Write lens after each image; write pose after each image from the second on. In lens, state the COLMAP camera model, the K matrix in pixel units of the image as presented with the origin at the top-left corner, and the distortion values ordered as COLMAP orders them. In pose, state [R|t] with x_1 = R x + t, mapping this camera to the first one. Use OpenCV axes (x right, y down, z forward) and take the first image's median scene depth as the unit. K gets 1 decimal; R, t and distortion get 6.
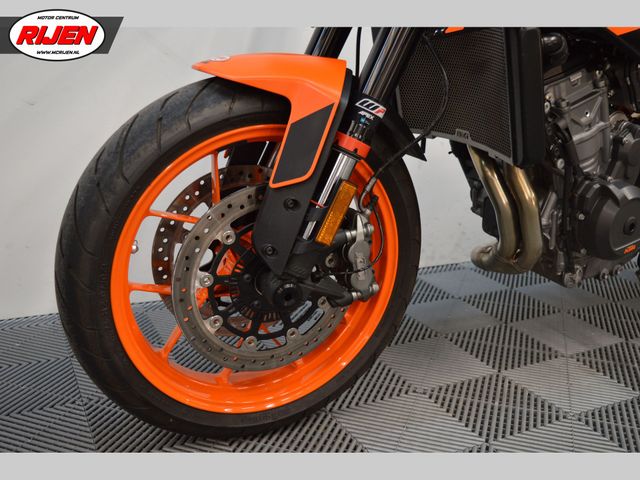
lens RADIAL K [[674.4, 0, 320.0], [0, 674.4, 240.0], [0, 0, 1]] dist [-0.087435, 0.003232]
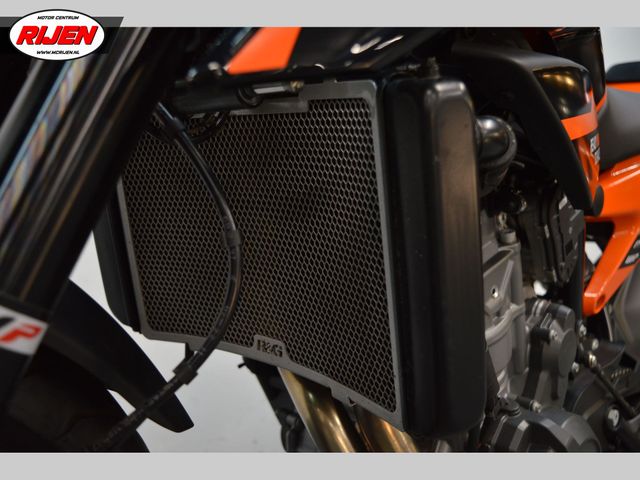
lens RADIAL K [[674.4, 0, 320.0], [0, 674.4, 240.0], [0, 0, 1]] dist [-0.087435, 0.003232]
pose [[0.947552, -0.008067, 0.319500, 0.092534], [0.084532, 0.970406, -0.226199, -0.117753], [-0.308220, 0.241343, 0.920192, 0.519553]]
